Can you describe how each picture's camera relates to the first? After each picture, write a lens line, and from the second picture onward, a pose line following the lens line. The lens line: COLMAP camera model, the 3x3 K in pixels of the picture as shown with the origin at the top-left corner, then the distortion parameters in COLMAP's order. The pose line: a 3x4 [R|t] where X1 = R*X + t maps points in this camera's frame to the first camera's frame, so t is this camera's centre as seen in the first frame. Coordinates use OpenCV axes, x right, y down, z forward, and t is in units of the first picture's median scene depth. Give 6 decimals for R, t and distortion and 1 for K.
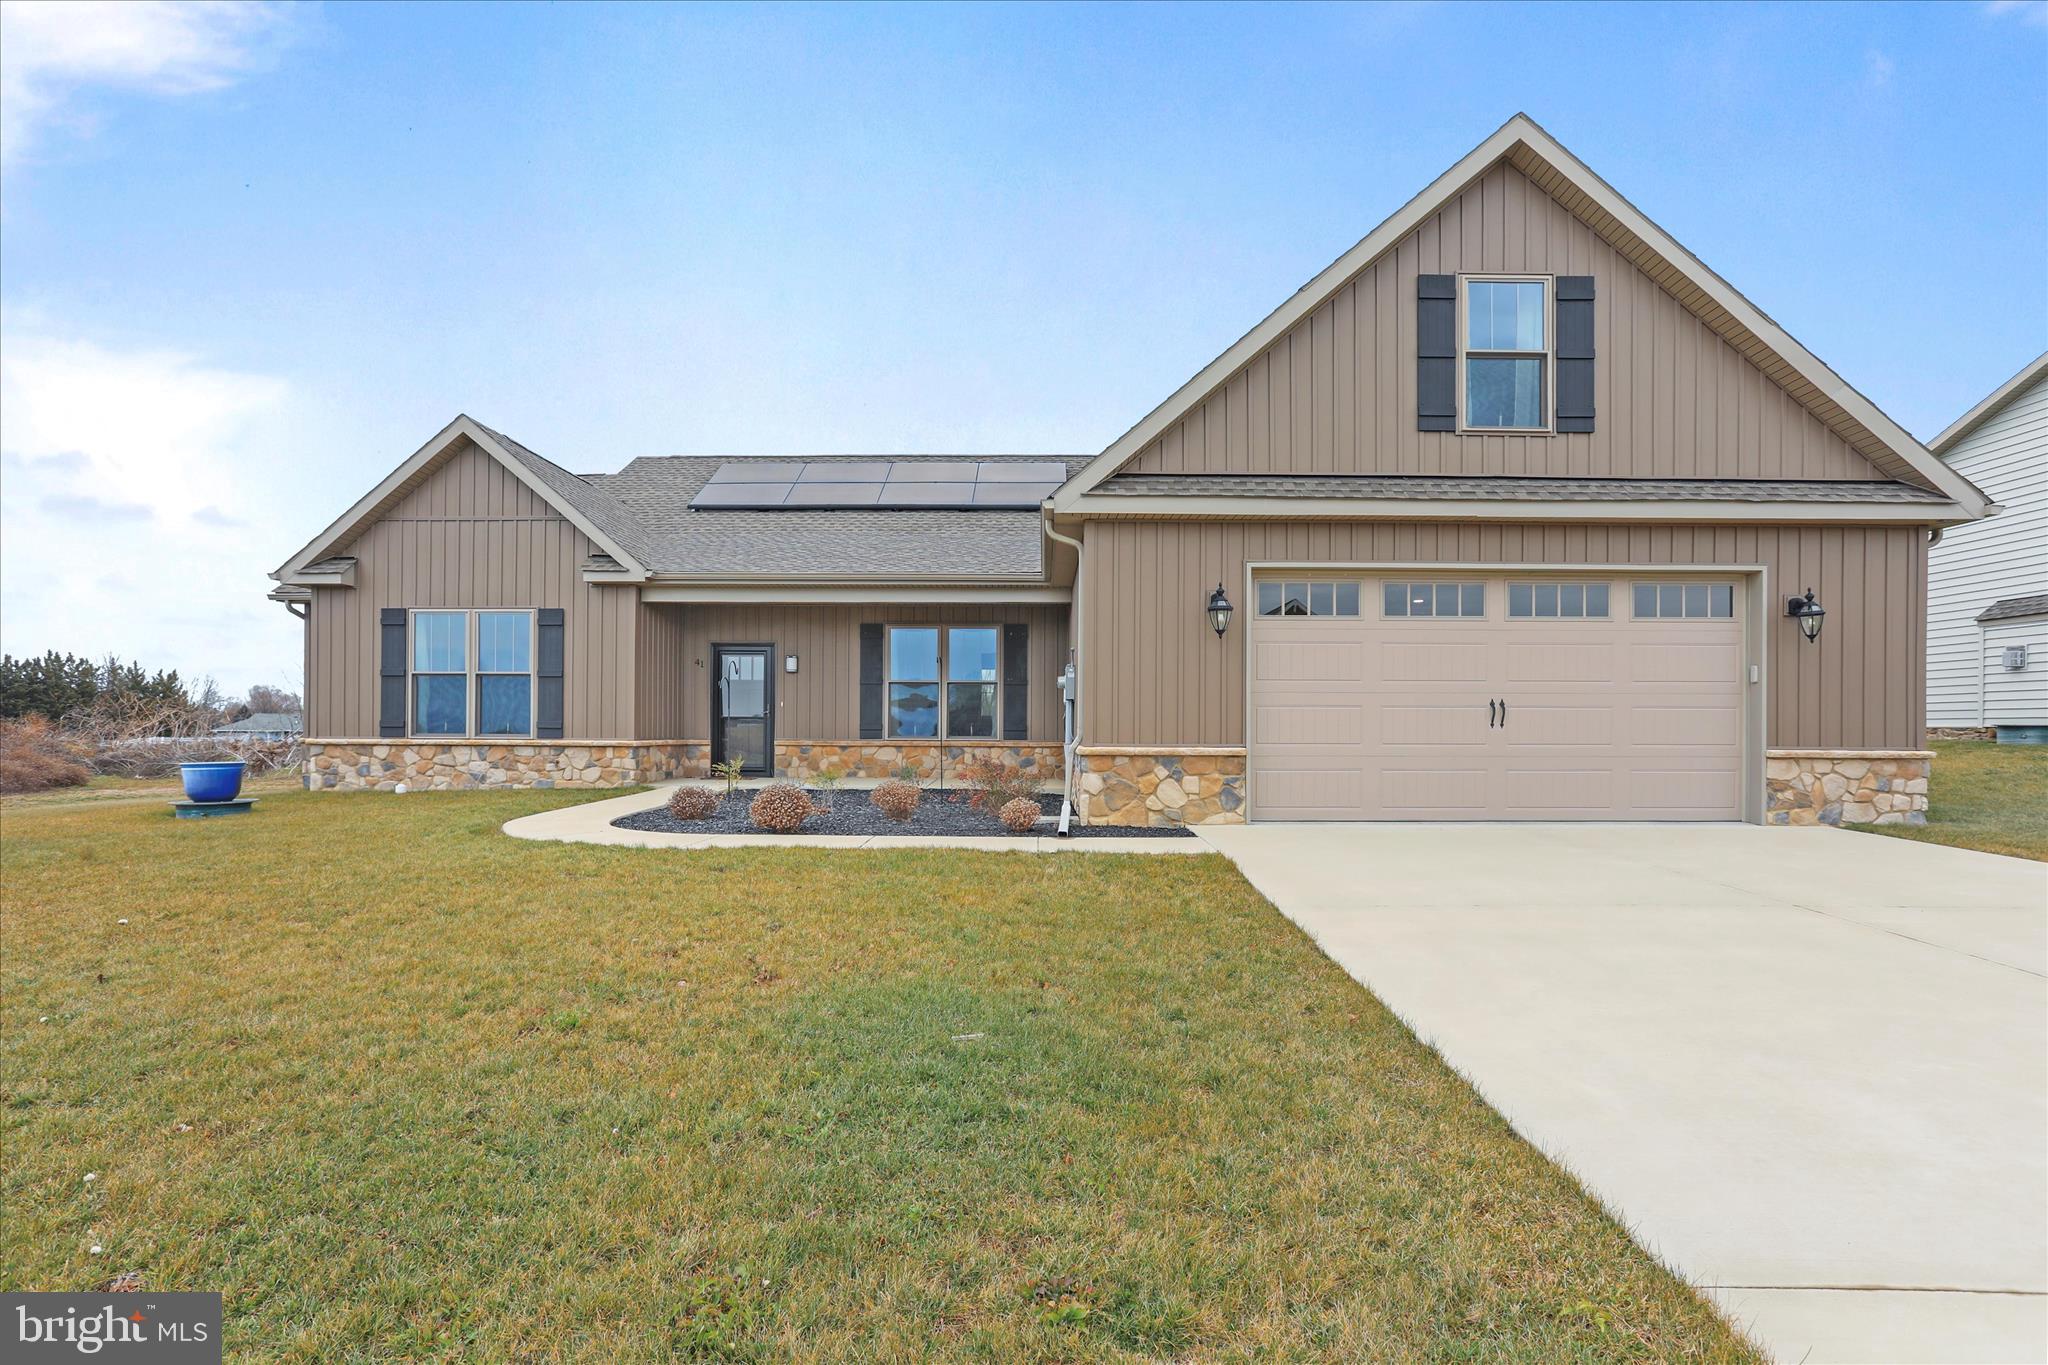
lens RADIAL K [[1009.3, 0, 1031.5], [0, 1009.3, 717.6], [0, 0, 1]] dist [-0.059463, 0.053417]
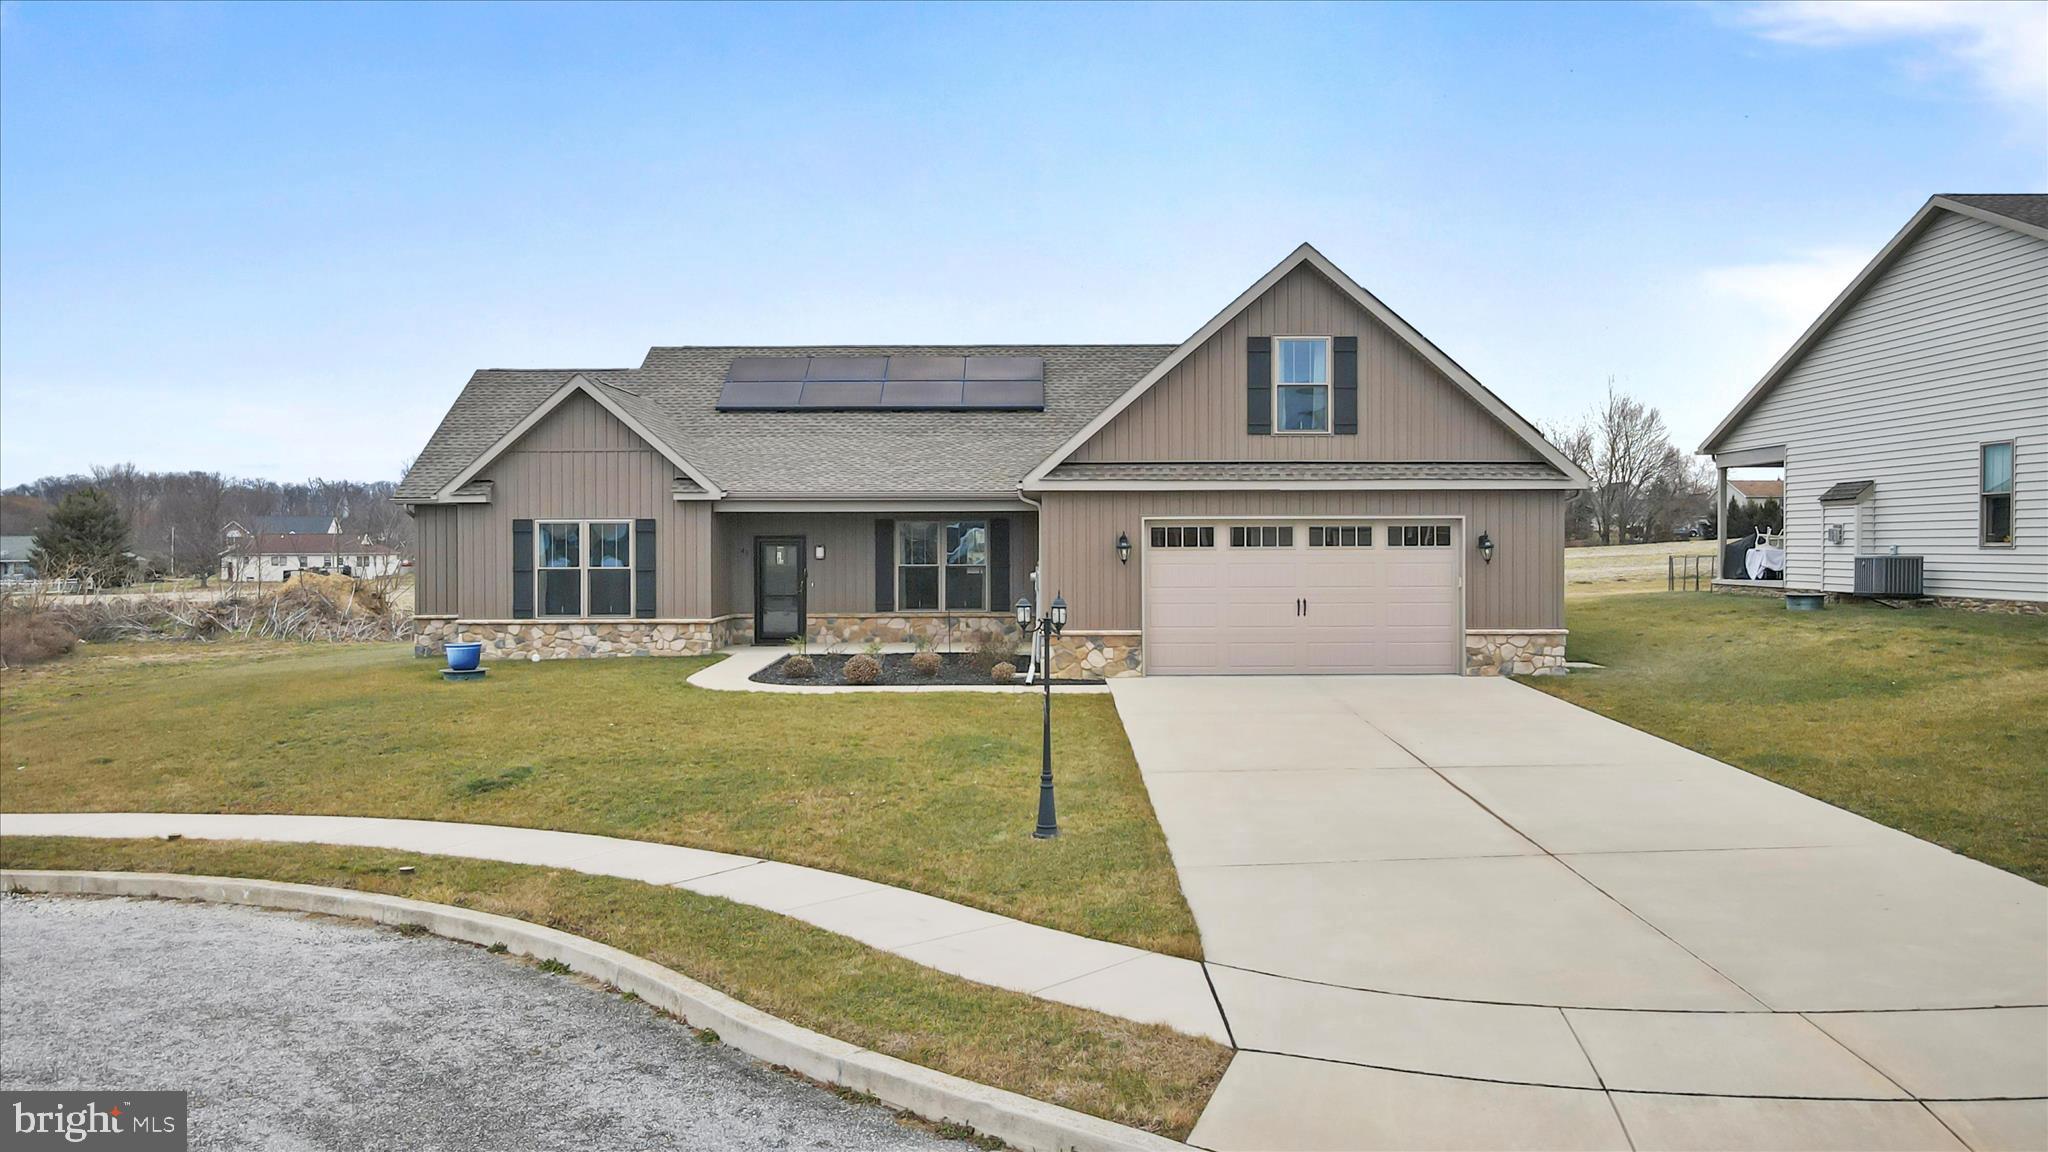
lens RADIAL K [[1547.0, 0, 1022.8], [0, 1547.0, 530.7], [0, 0, 1]] dist [0.023891, 0.000873]
pose [[0.999959, -0.009010, -0.001236, 0.023931], [0.009019, 0.999930, 0.007666, -0.150444], [0.001167, -0.007677, 0.999970, -1.483722]]
